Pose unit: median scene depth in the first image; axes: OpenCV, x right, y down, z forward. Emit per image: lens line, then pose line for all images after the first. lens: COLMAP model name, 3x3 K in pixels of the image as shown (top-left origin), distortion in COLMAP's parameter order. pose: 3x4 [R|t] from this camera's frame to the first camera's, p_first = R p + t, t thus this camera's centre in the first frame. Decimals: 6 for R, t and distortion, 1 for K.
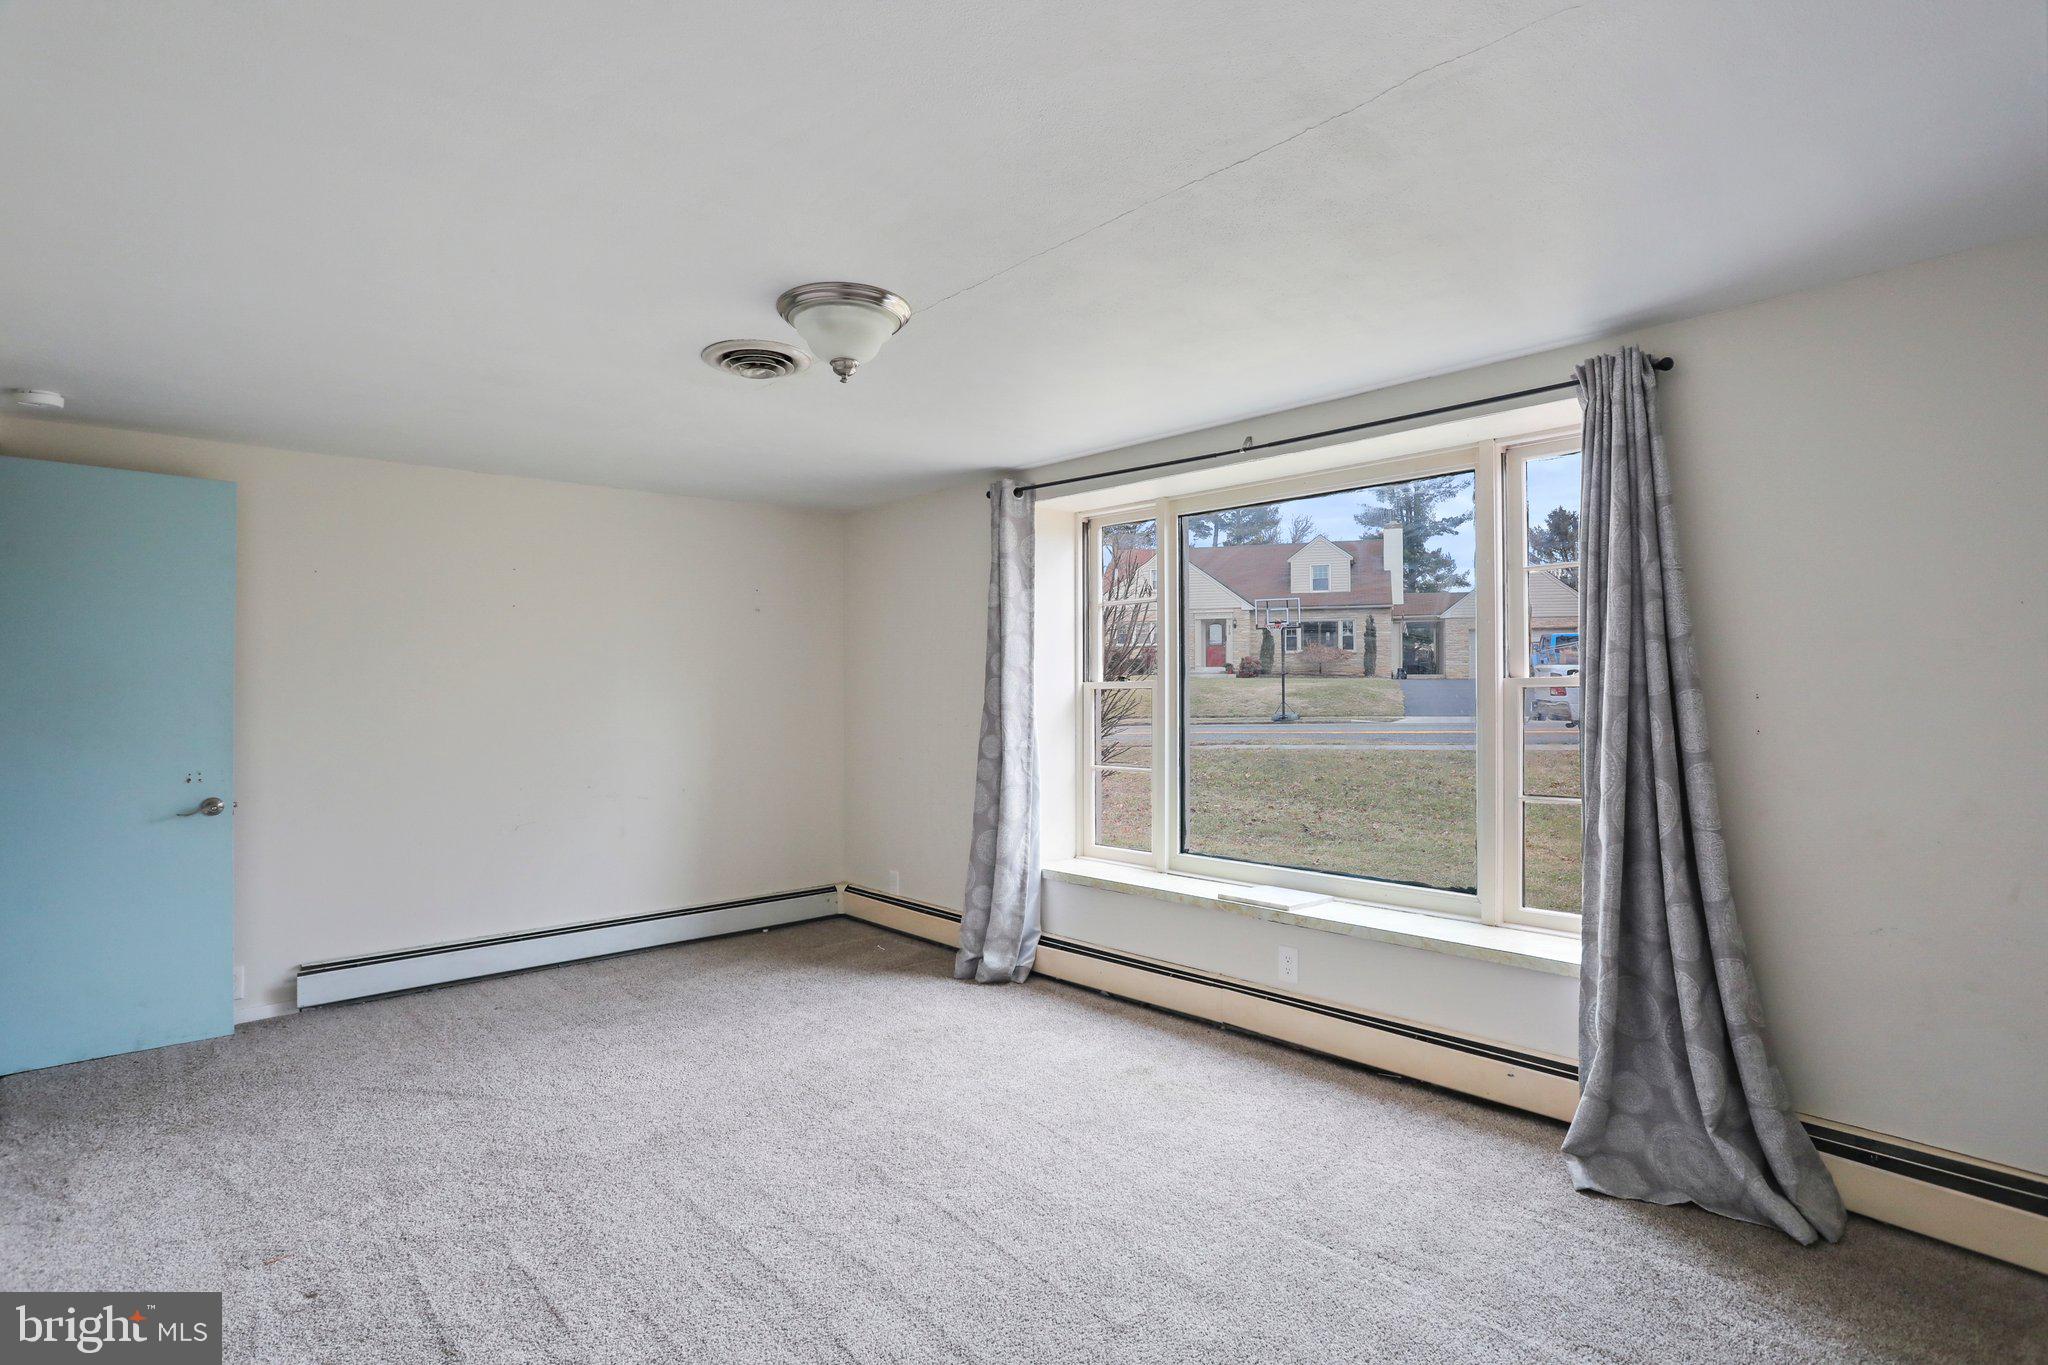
lens RADIAL K [[992.1, 0, 1013.5], [0, 992.1, 684.0], [0, 0, 1]] dist [-0.042465, 0.000480]
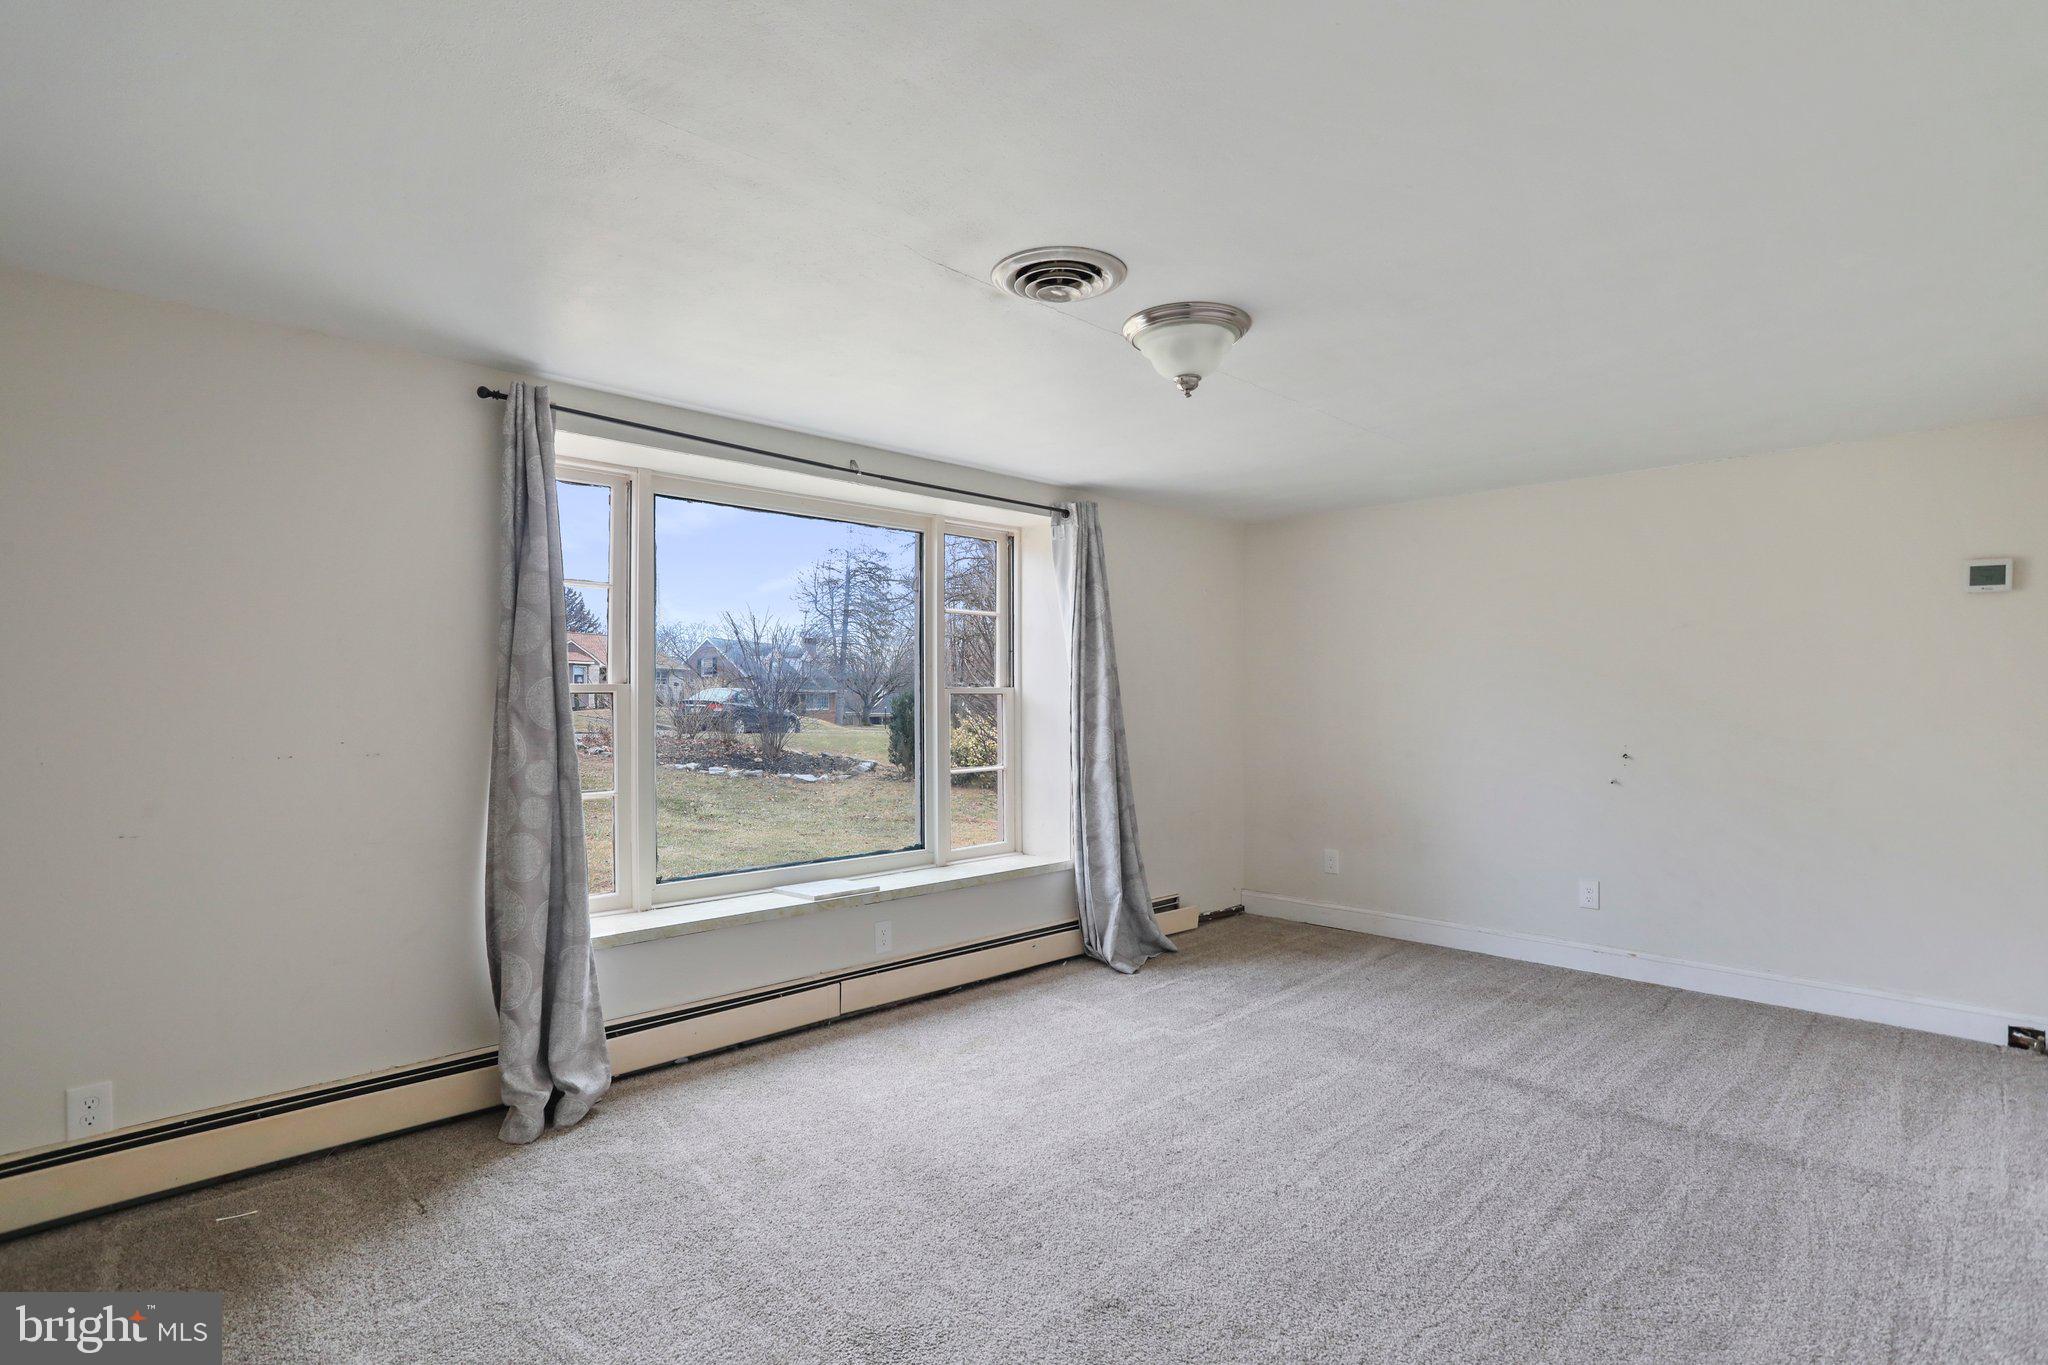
lens RADIAL K [[992.1, 0, 1013.5], [0, 992.1, 696.5], [0, 0, 1]] dist [-0.042465, 0.000480]
pose [[-0.013544, 0.000935, 0.999908, -0.818911], [-0.009448, 0.999955, -0.001063, 0.005766], [-0.999864, -0.009461, -0.013535, 0.818328]]
